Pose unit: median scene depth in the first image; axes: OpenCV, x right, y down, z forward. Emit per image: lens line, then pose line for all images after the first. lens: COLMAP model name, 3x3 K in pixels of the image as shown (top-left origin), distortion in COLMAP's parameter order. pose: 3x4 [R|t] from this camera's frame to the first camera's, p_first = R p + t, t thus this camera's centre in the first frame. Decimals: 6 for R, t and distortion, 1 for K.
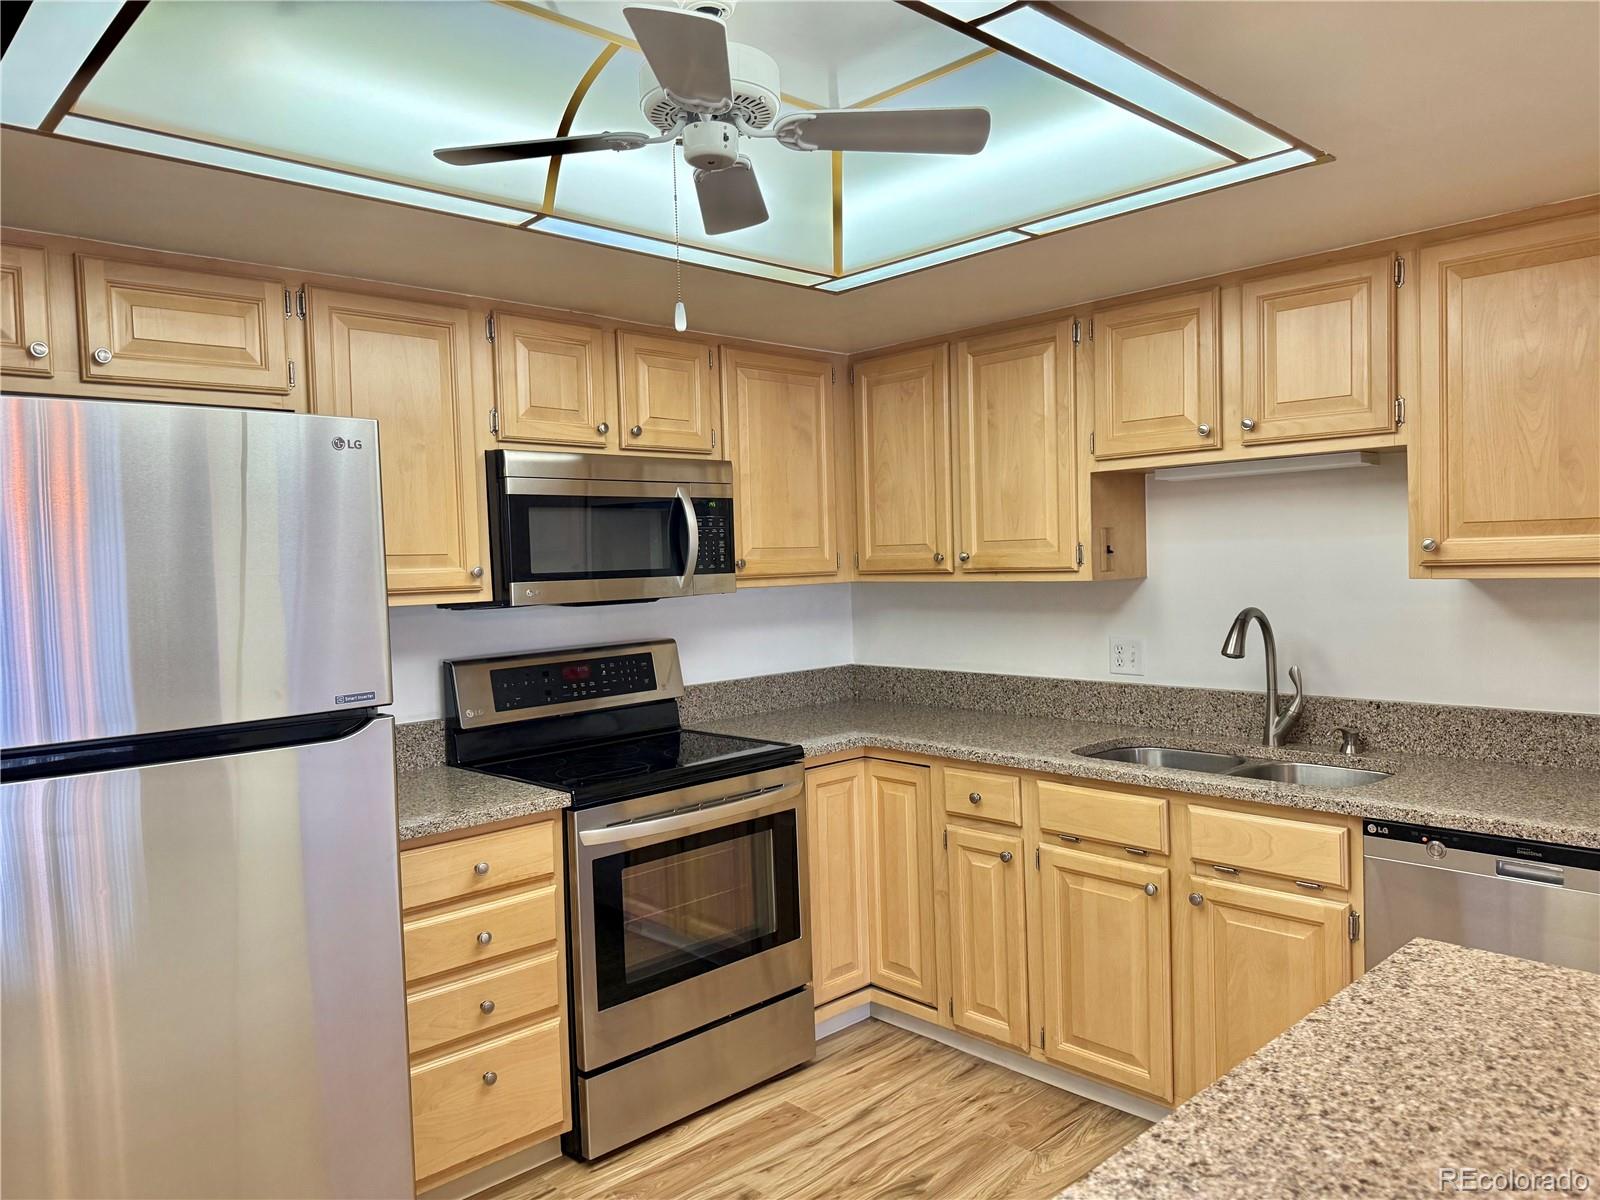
lens RADIAL K [[1130.8, 0, 799.5], [0, 1130.8, 598.1], [0, 0, 1]] dist [0.051519, -0.058449]
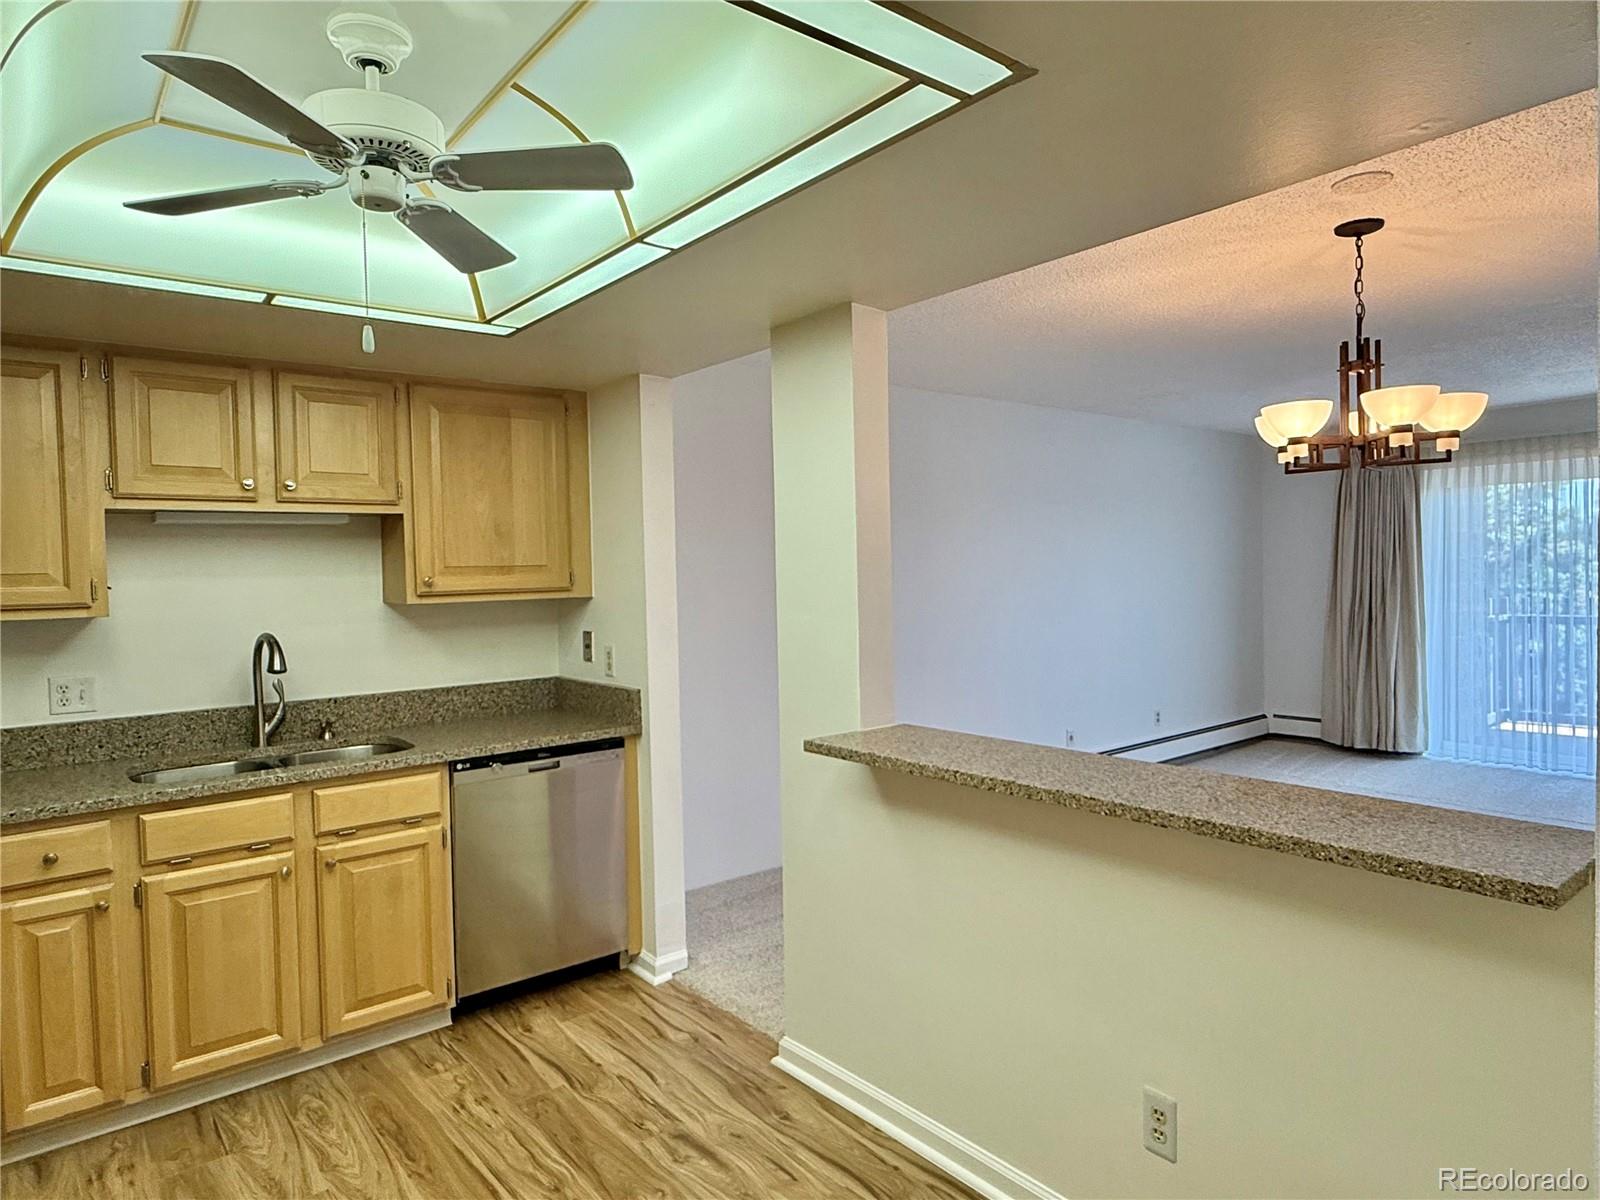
lens RADIAL K [[964.3, 0, 797.0], [0, 964.3, 594.2], [0, 0, 1]] dist [0.002604, -0.001755]
pose [[0.084170, 0.000485, 0.996451, -0.590352], [0.057336, 0.998341, -0.005329, 0.004982], [-0.994800, 0.057581, 0.084003, 0.348130]]
